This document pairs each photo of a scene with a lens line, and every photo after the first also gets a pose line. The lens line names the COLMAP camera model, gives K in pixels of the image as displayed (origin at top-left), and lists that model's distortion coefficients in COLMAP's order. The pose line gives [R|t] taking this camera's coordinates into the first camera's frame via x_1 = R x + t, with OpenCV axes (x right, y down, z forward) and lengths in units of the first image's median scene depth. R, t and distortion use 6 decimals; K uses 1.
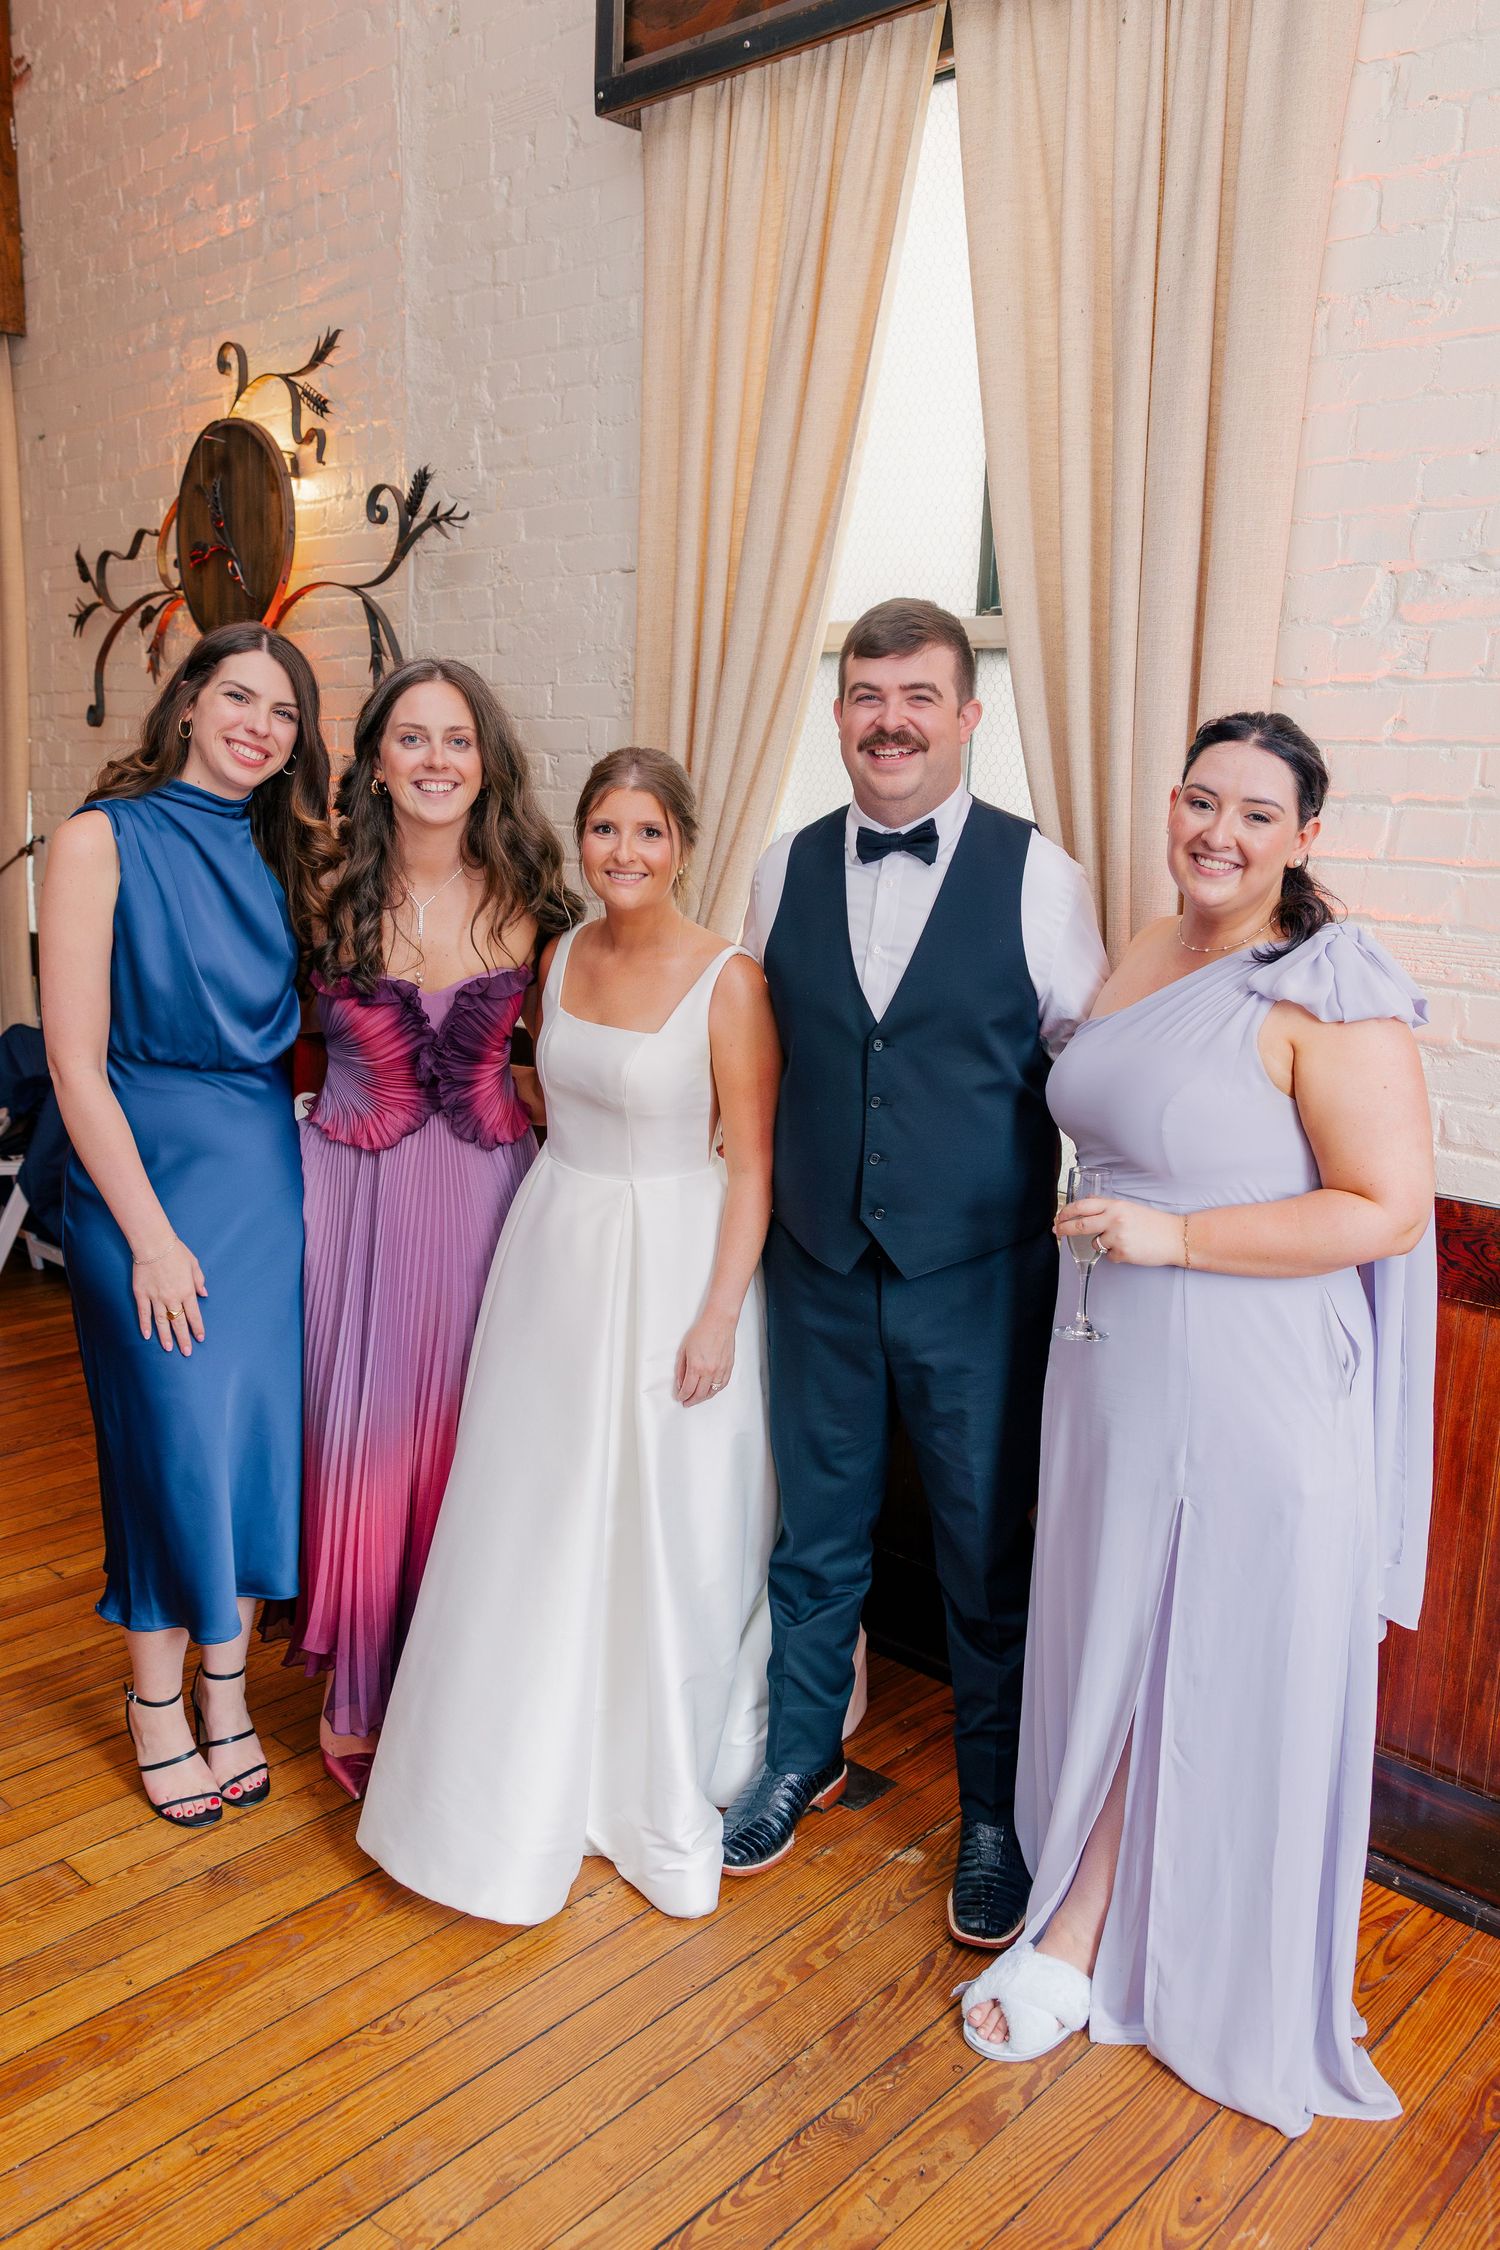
lens RADIAL K [[1755.9, 0, 731.0], [0, 1755.9, 1124.3], [0, 0, 1]] dist [0.007038, 0.002747]
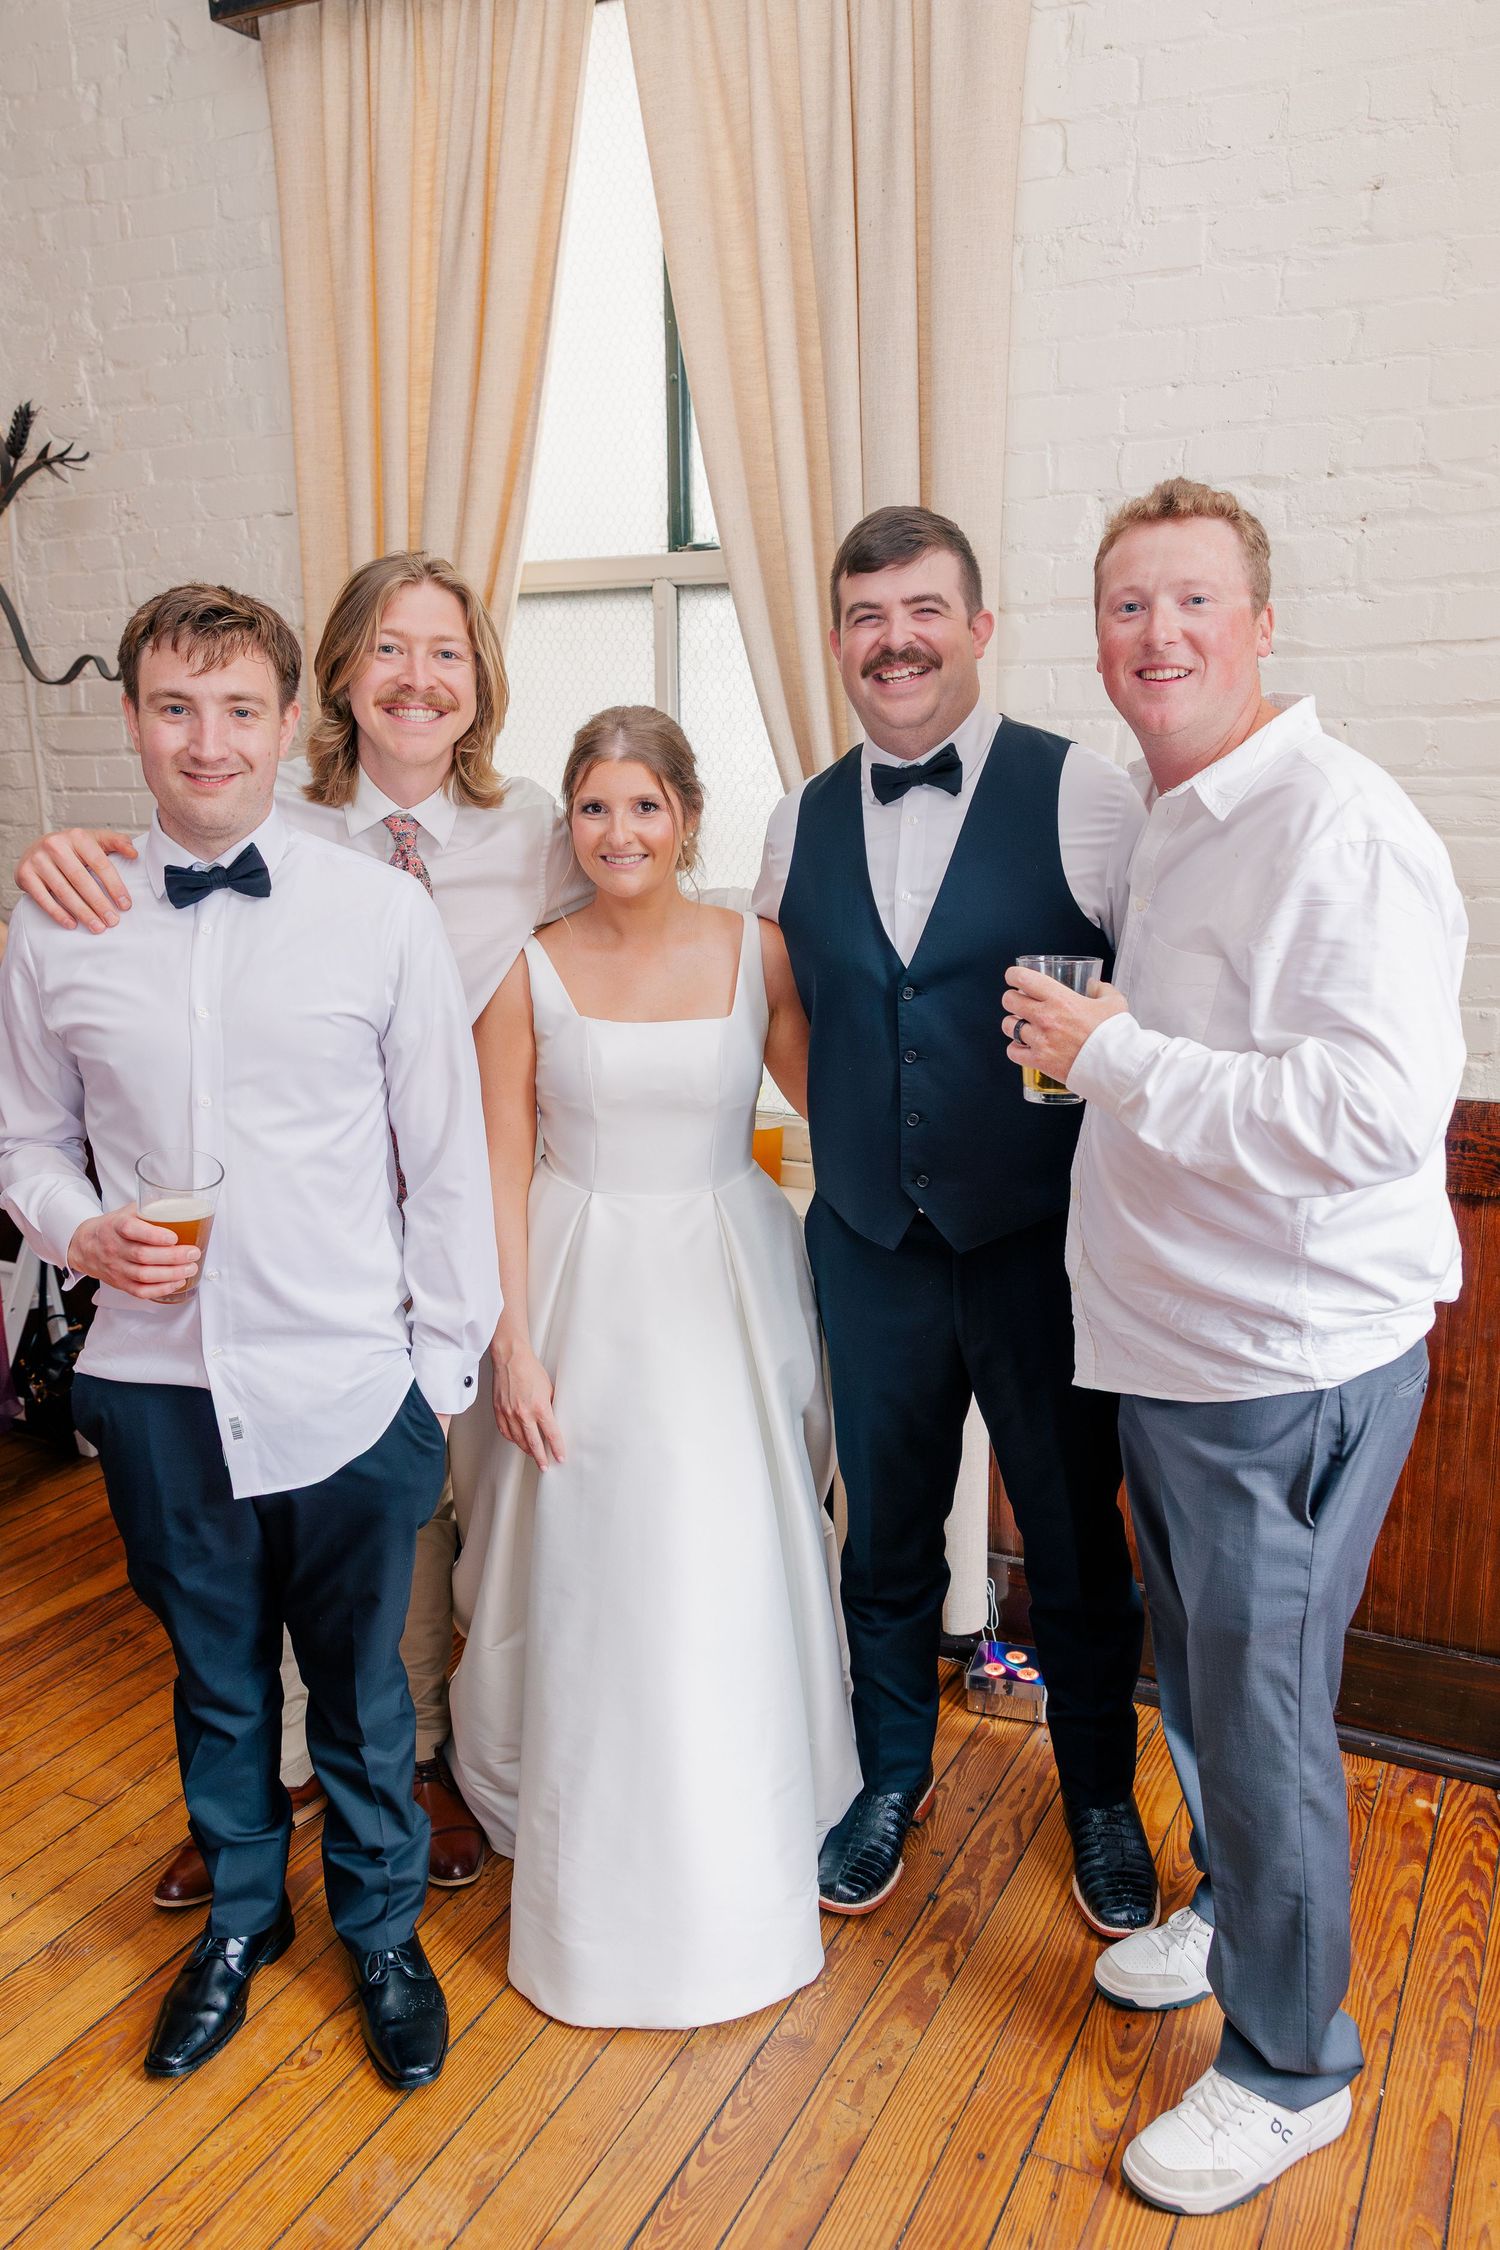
lens RADIAL K [[1755.9, 0, 728.5], [0, 1755.9, 1122.9], [0, 0, 1]] dist [0.007038, 0.002747]
pose [[0.960091, -0.106684, 0.258540, -0.147005], [0.099740, 0.994215, 0.039868, -0.003938], [-0.261298, -0.012490, 0.965177, 0.026764]]
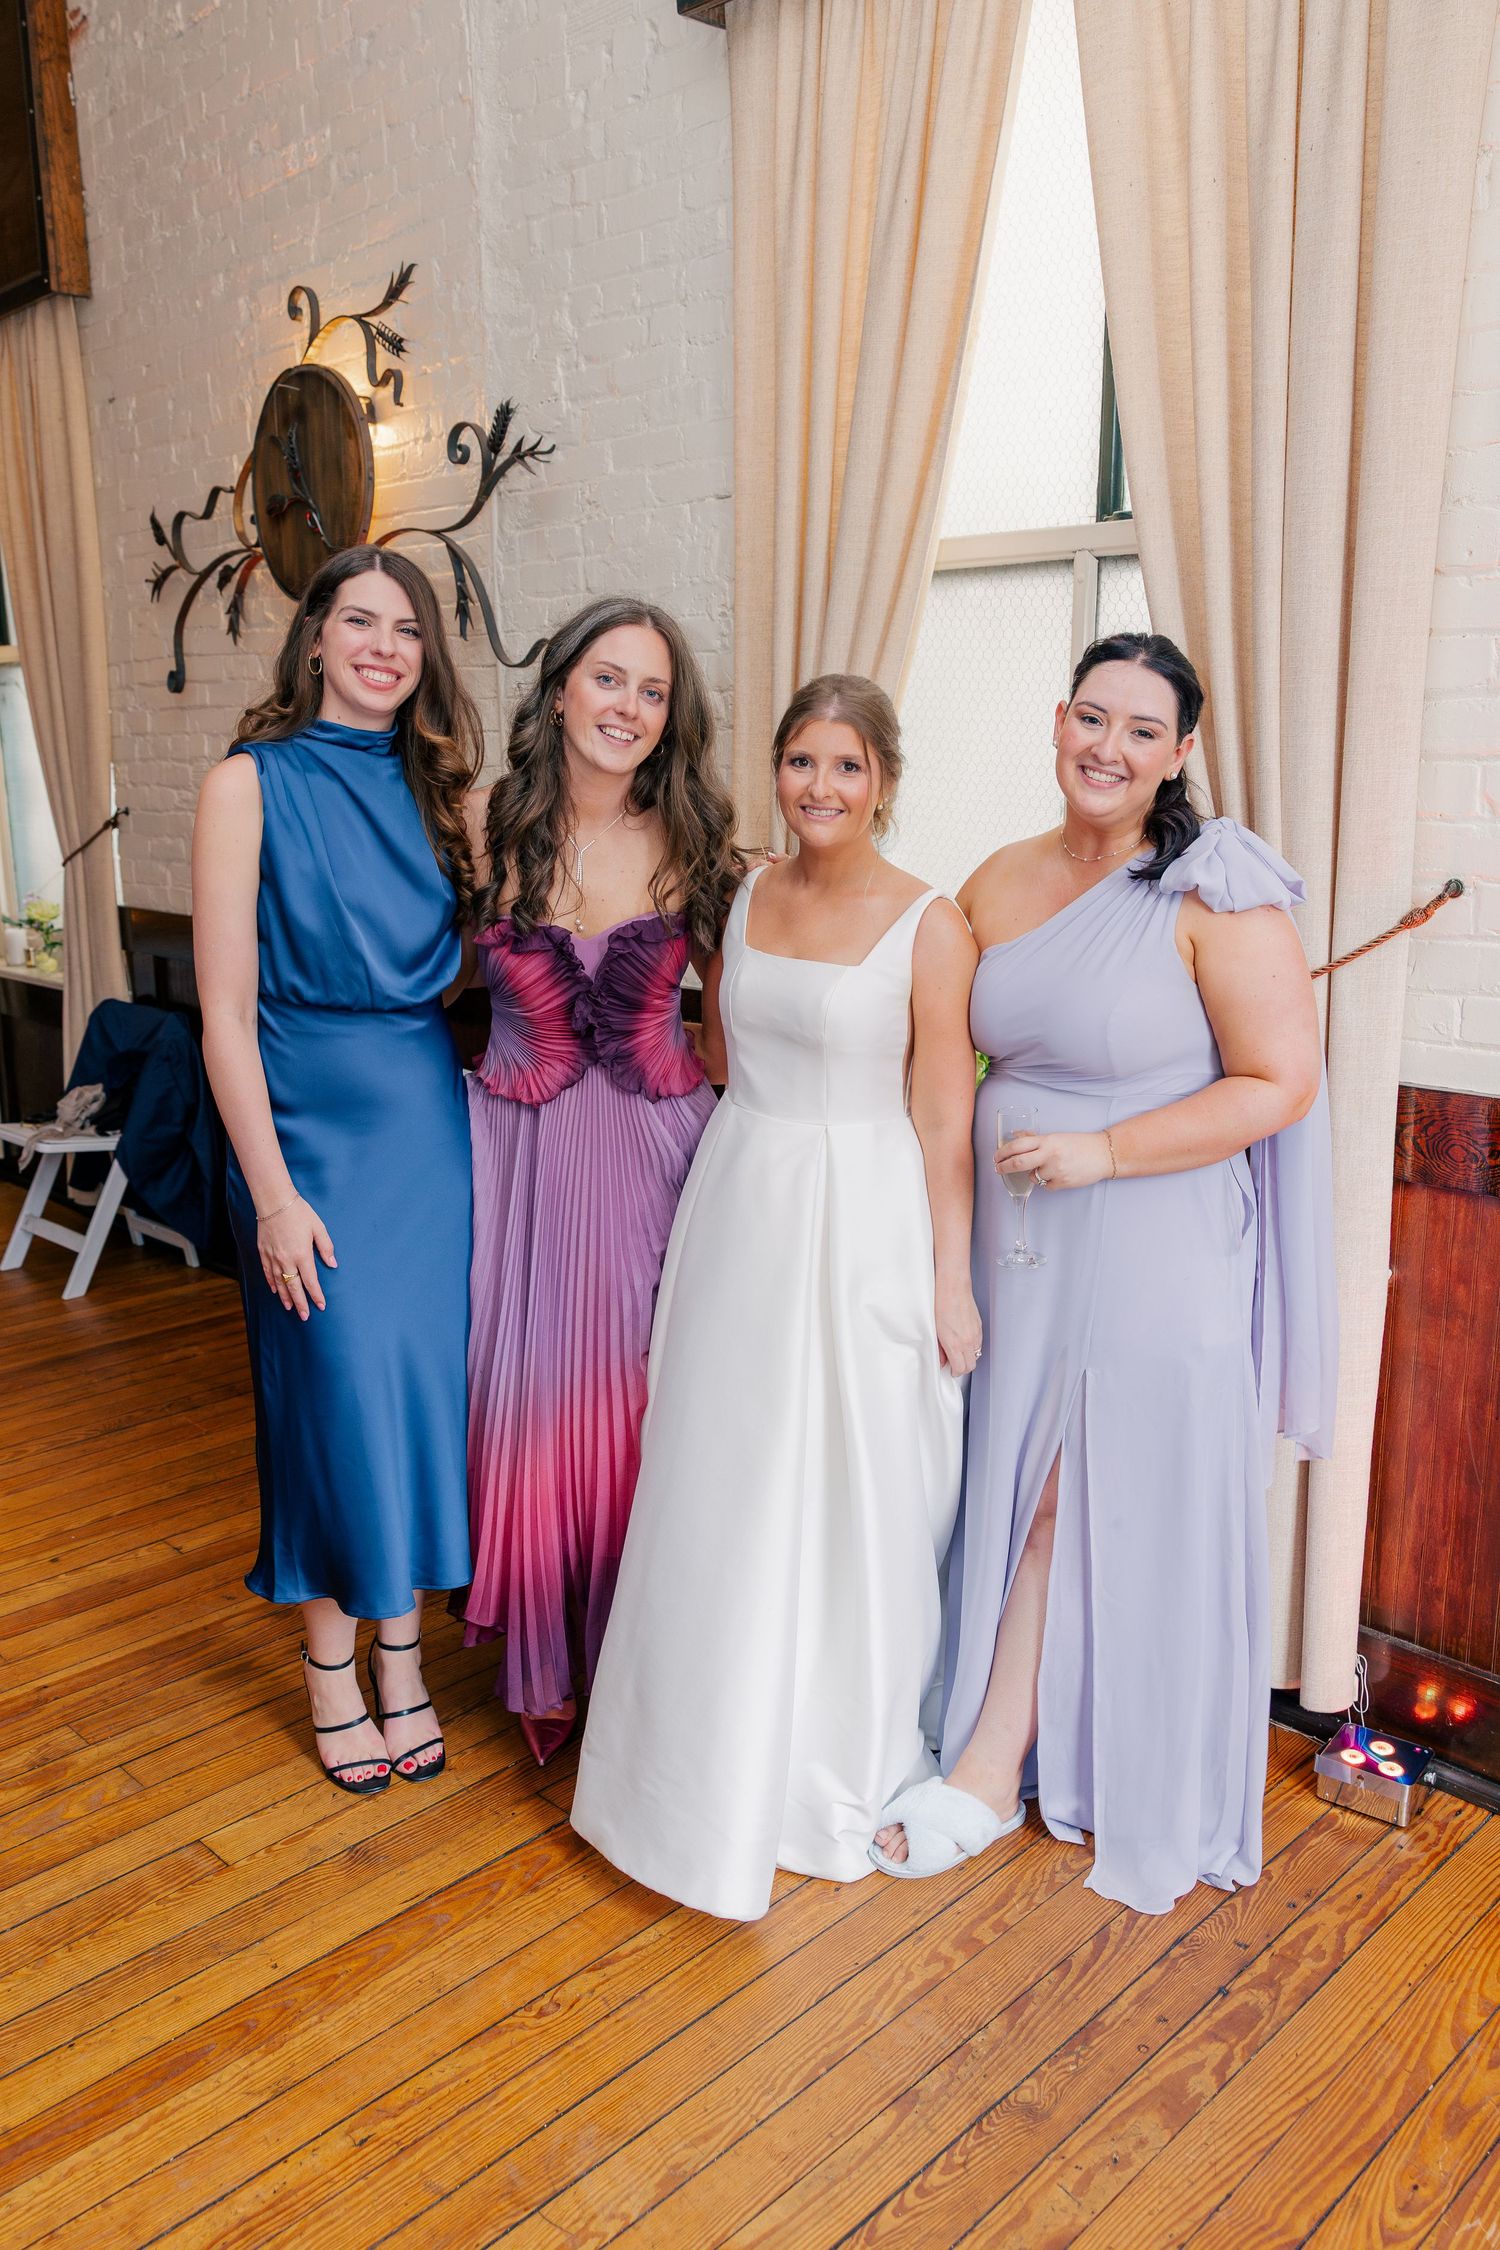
lens RADIAL K [[1755.9, 0, 734.2], [0, 1755.9, 1125.5], [0, 0, 1]] dist [0.007038, 0.002747]
pose [[0.998707, -0.030037, -0.041022, -0.032084], [0.030834, 0.999345, 0.018945, 0.013369], [0.040426, -0.020185, 0.998979, 0.047409]]
